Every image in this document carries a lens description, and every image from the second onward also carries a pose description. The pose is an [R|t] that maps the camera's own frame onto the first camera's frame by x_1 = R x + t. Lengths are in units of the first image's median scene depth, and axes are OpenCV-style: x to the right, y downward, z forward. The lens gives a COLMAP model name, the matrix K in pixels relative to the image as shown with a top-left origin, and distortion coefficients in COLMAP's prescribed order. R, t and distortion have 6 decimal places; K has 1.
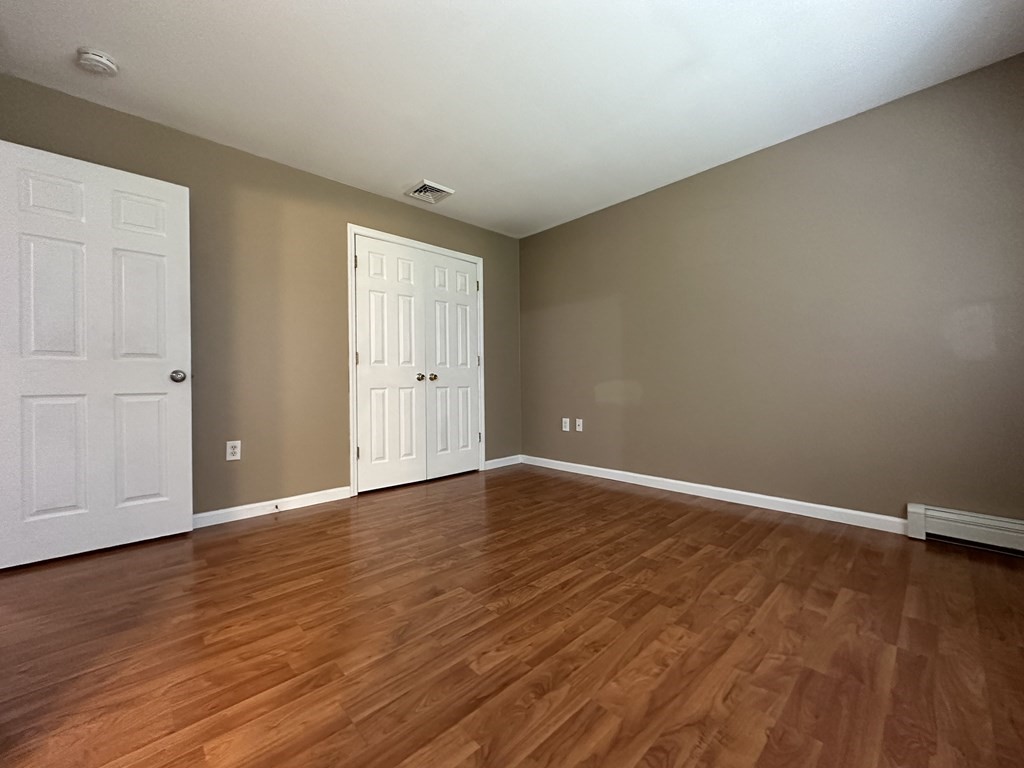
lens RADIAL K [[415.0, 0, 514.0], [0, 415.0, 382.4], [0, 0, 1]] dist [-0.003275, -0.000293]
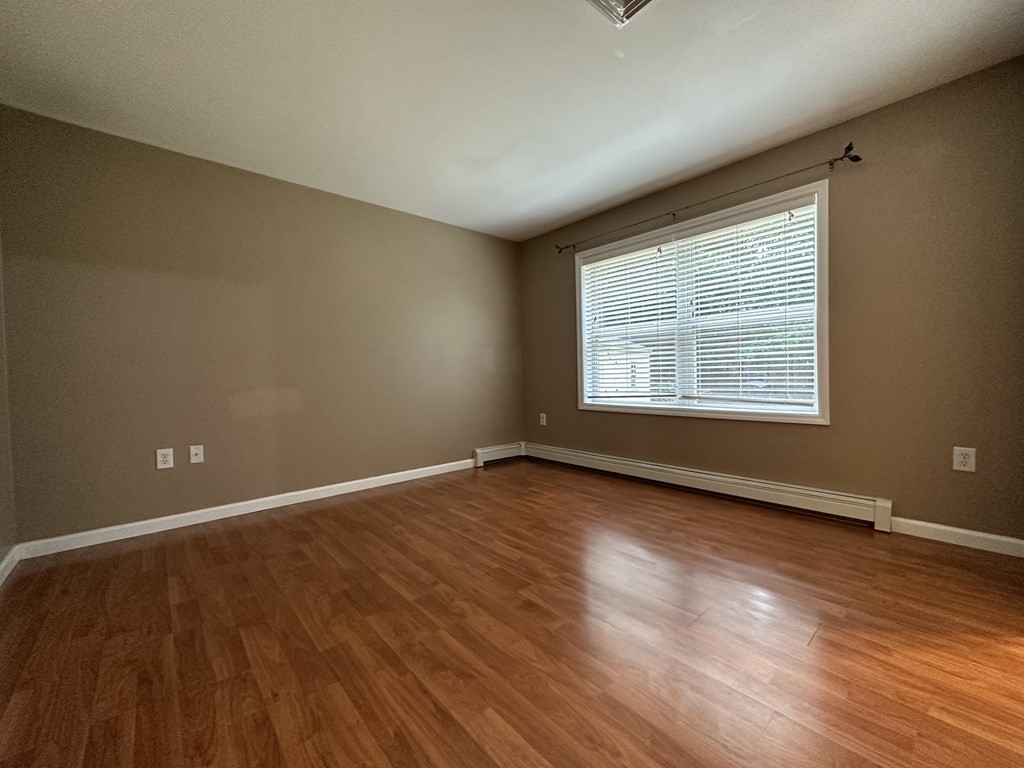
lens RADIAL K [[415.0, 0, 514.0], [0, 415.0, 382.4], [0, 0, 1]] dist [-0.003275, -0.000293]
pose [[0.015793, -0.008611, 0.999838, -0.956318], [0.020673, 0.999752, 0.008284, -0.021131], [-0.999662, 0.020539, 0.015967, 0.830129]]
